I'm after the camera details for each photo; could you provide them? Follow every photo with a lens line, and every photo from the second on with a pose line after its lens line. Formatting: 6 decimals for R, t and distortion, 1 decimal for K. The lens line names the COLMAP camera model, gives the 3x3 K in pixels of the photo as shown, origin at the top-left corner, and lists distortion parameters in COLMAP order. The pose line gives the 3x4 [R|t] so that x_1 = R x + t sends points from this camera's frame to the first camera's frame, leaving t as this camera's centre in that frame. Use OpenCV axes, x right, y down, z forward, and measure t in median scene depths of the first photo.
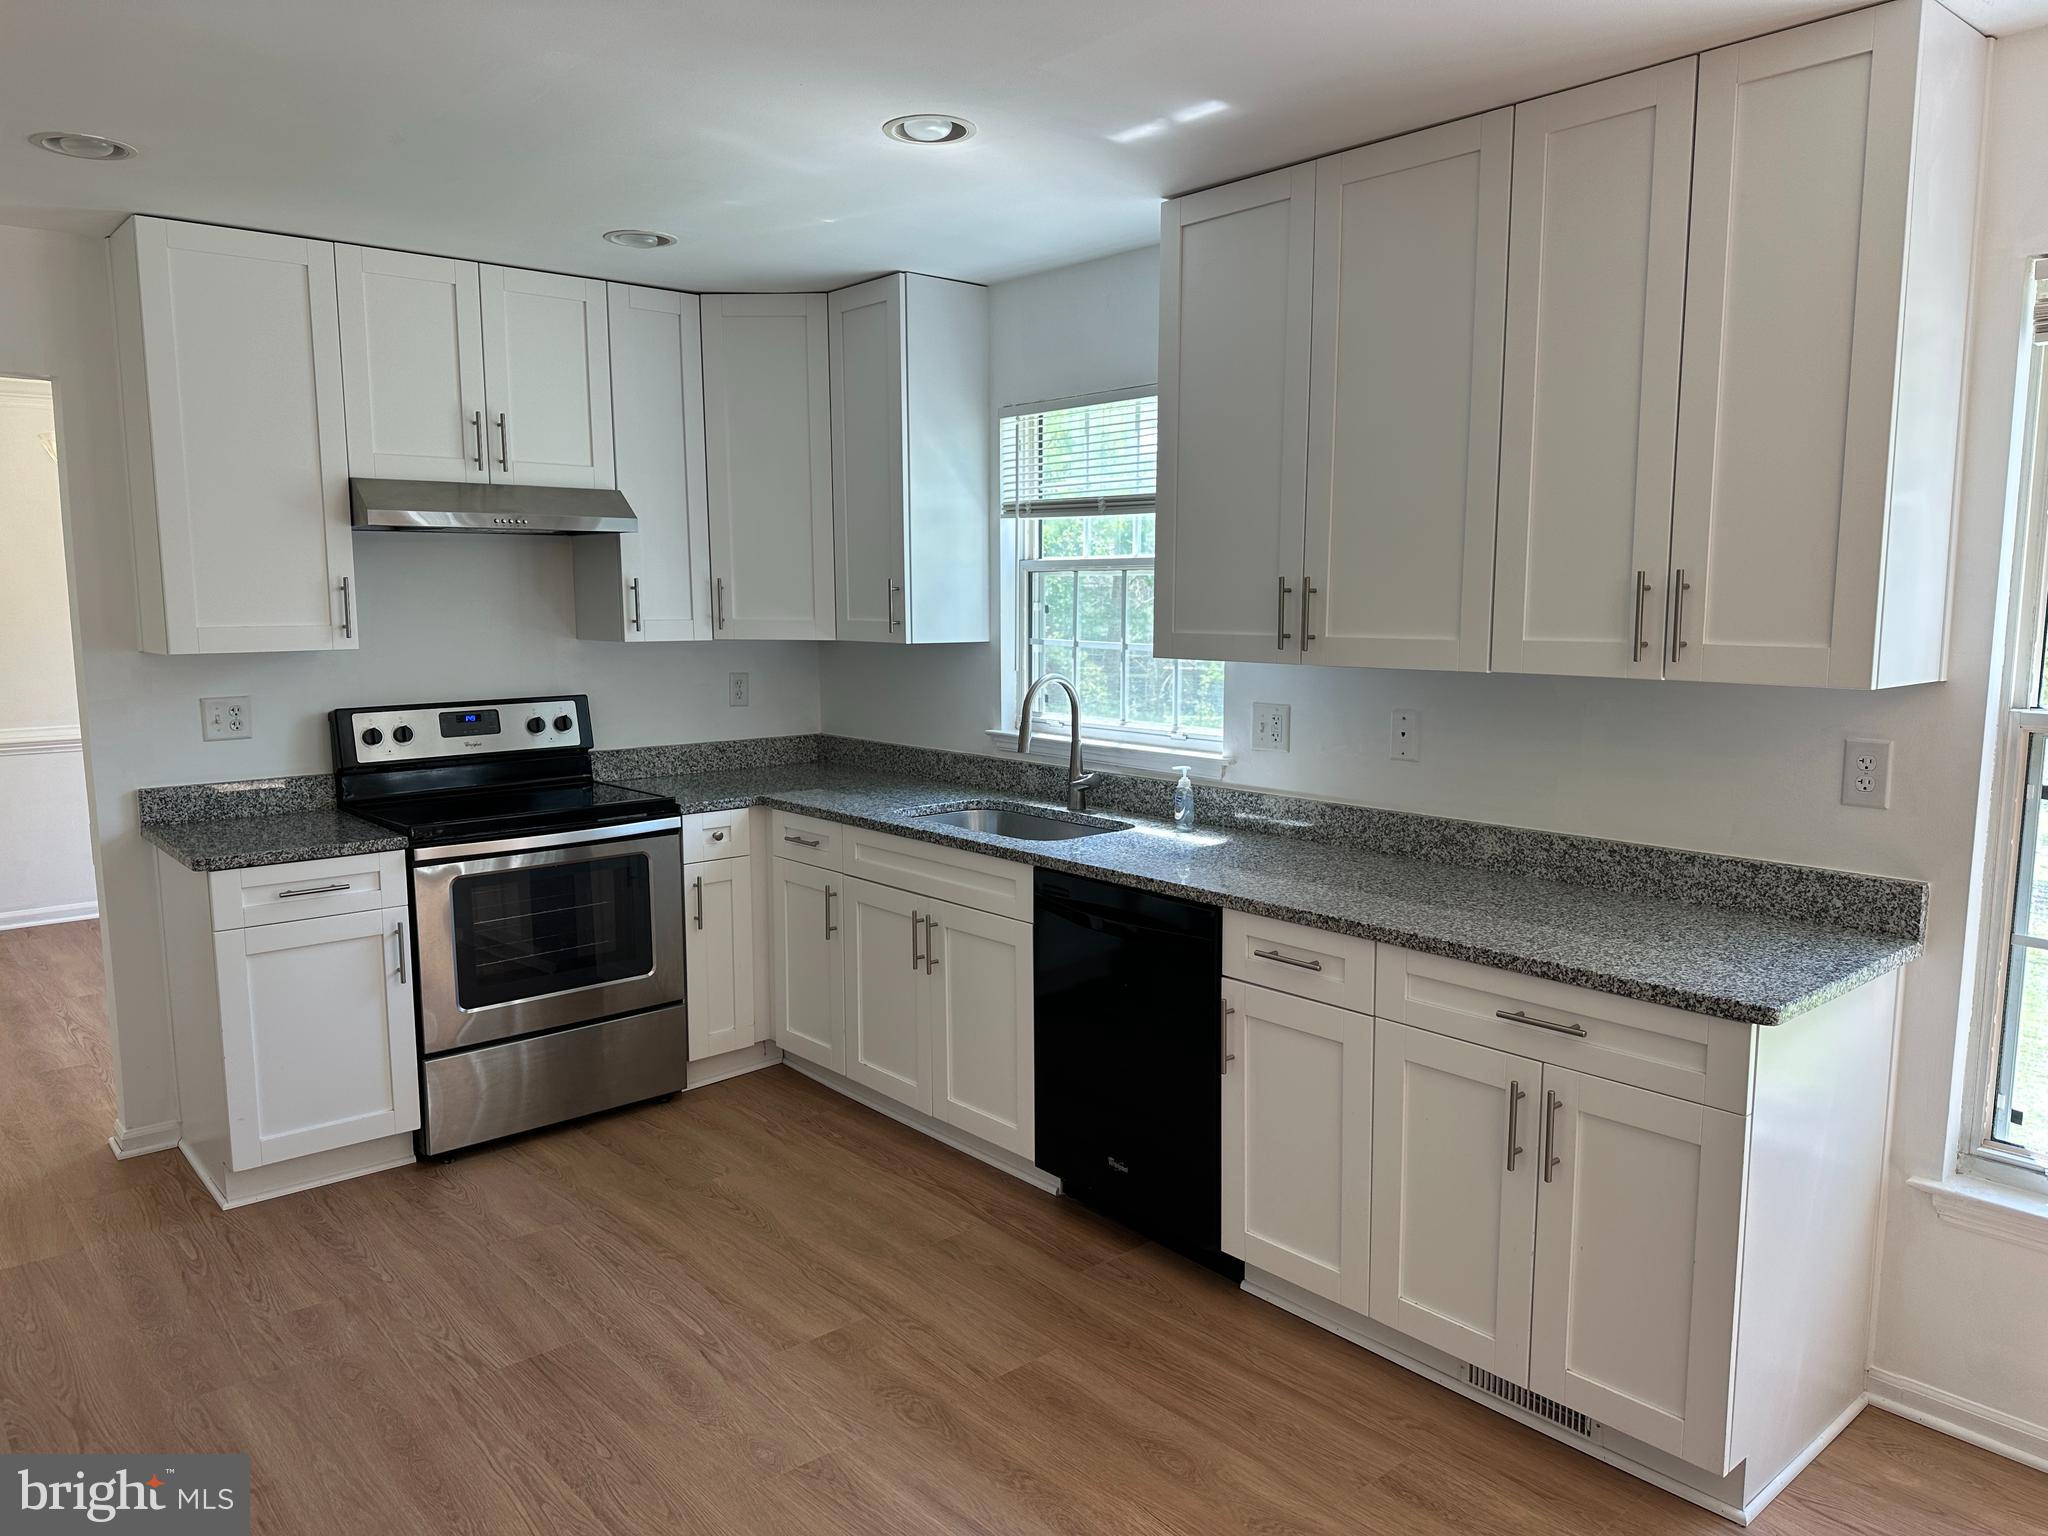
lens RADIAL K [[1444.7, 0, 1026.8], [0, 1444.7, 770.0], [0, 0, 1]] dist [0.051673, -0.047777]
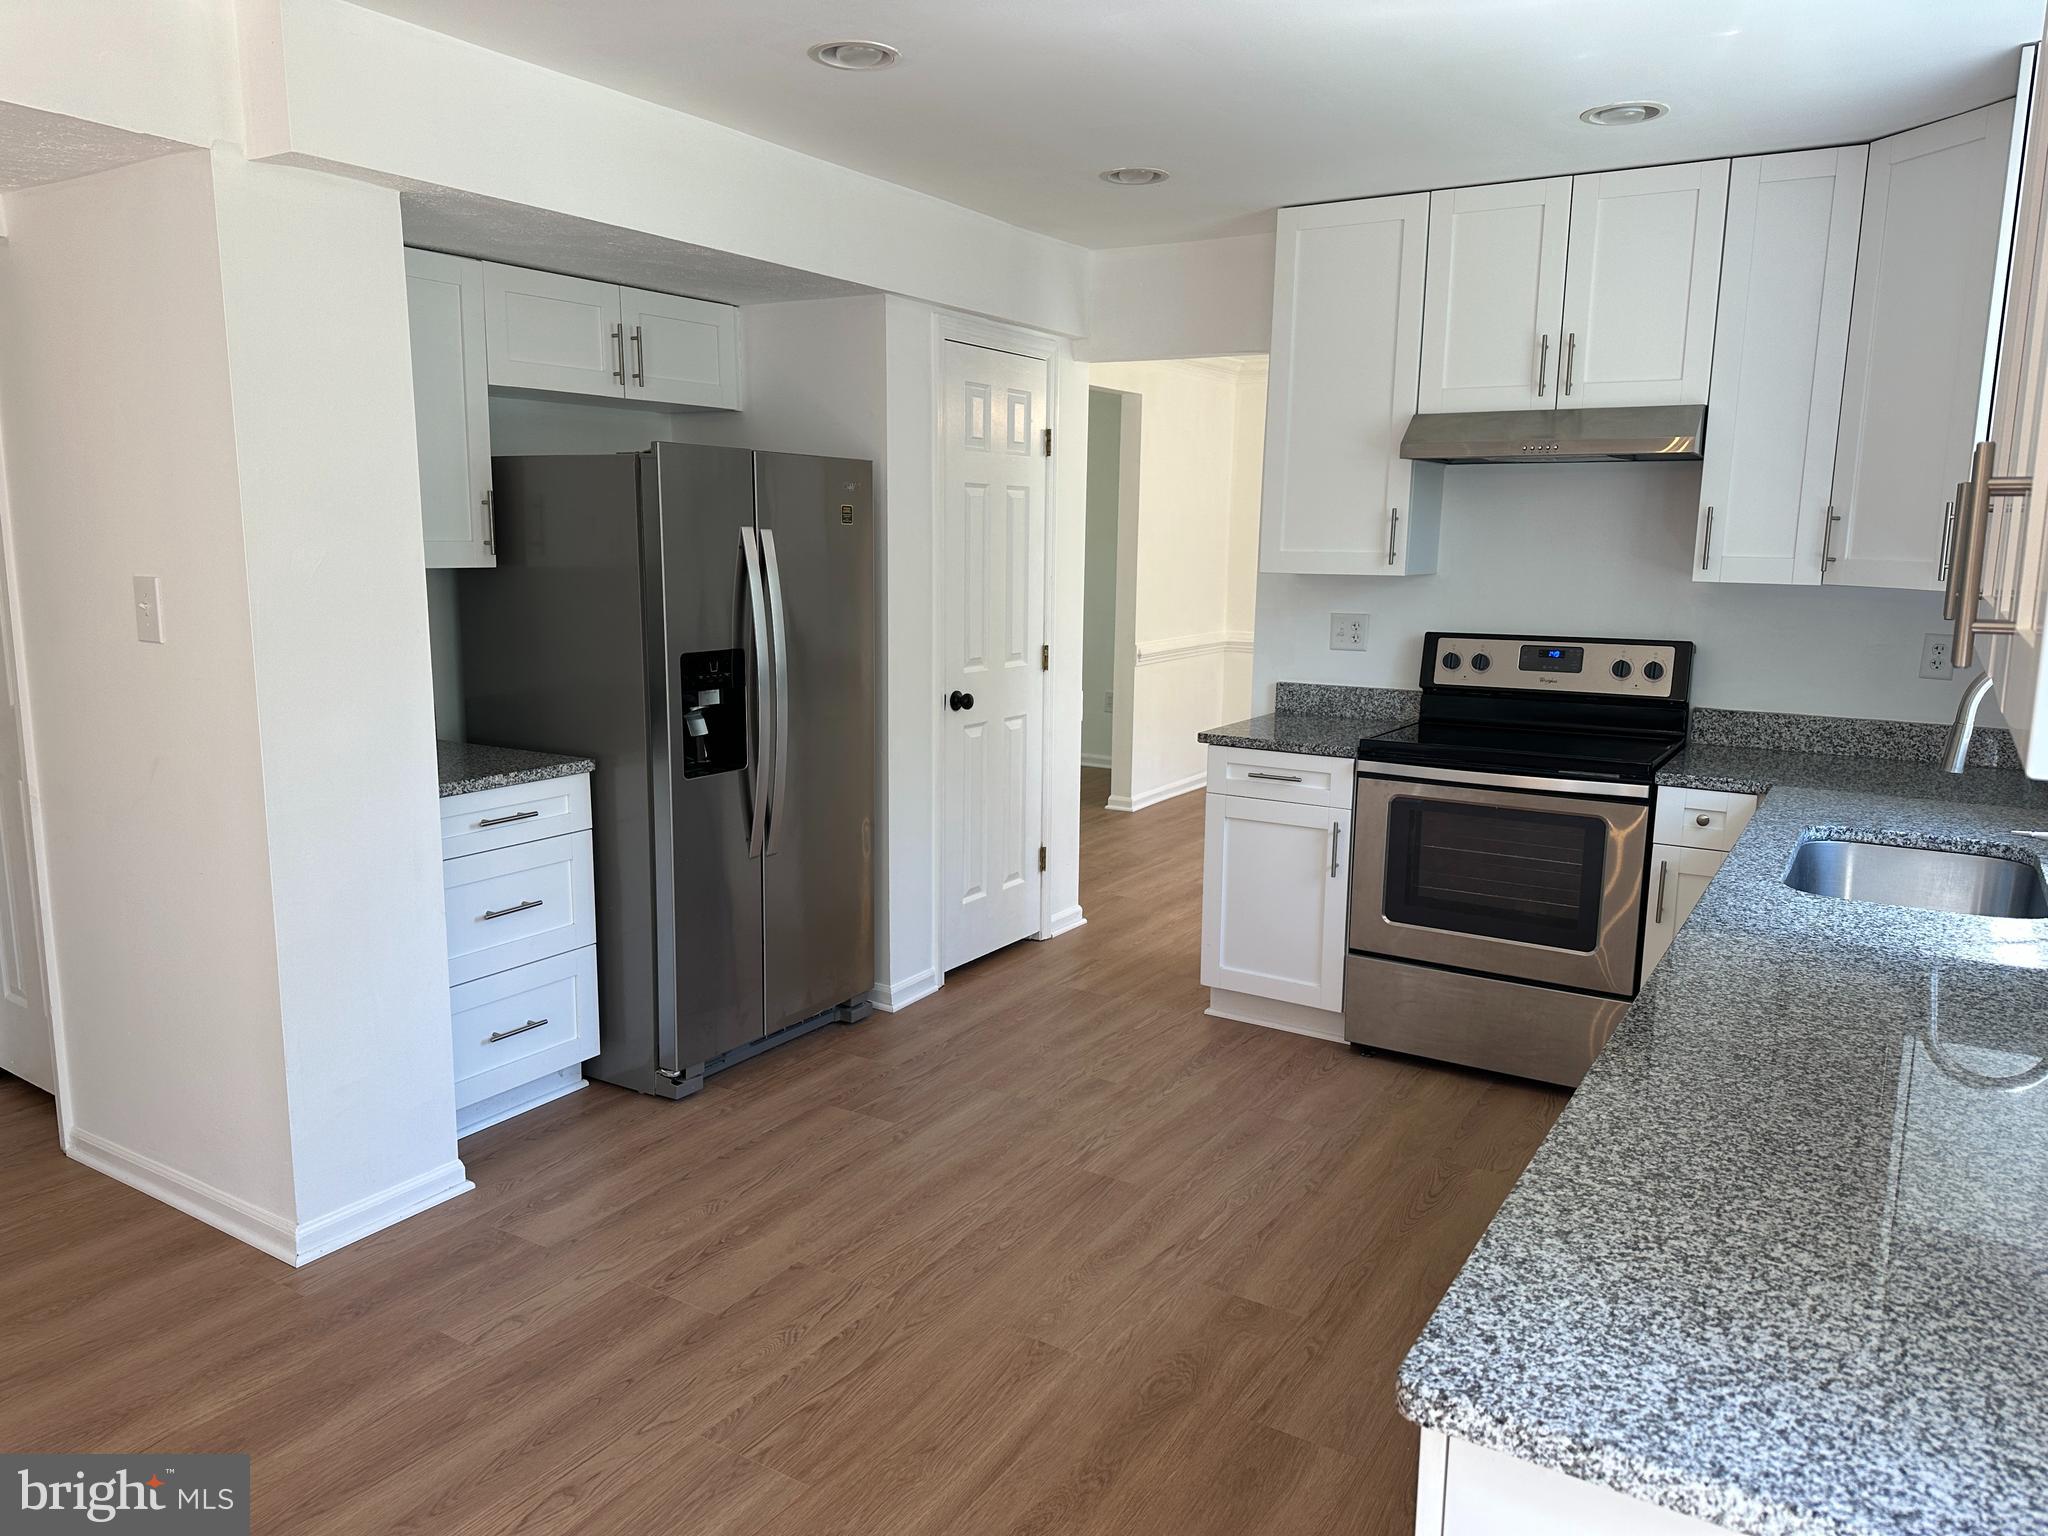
lens RADIAL K [[1444.7, 0, 1005.1], [0, 1444.7, 771.2], [0, 0, 1]] dist [0.051673, -0.047777]
pose [[0.276807, 0.163430, -0.946926, 0.477126], [-0.133025, 0.982460, 0.130676, -0.038898], [0.951673, 0.089793, 0.293692, 0.389744]]
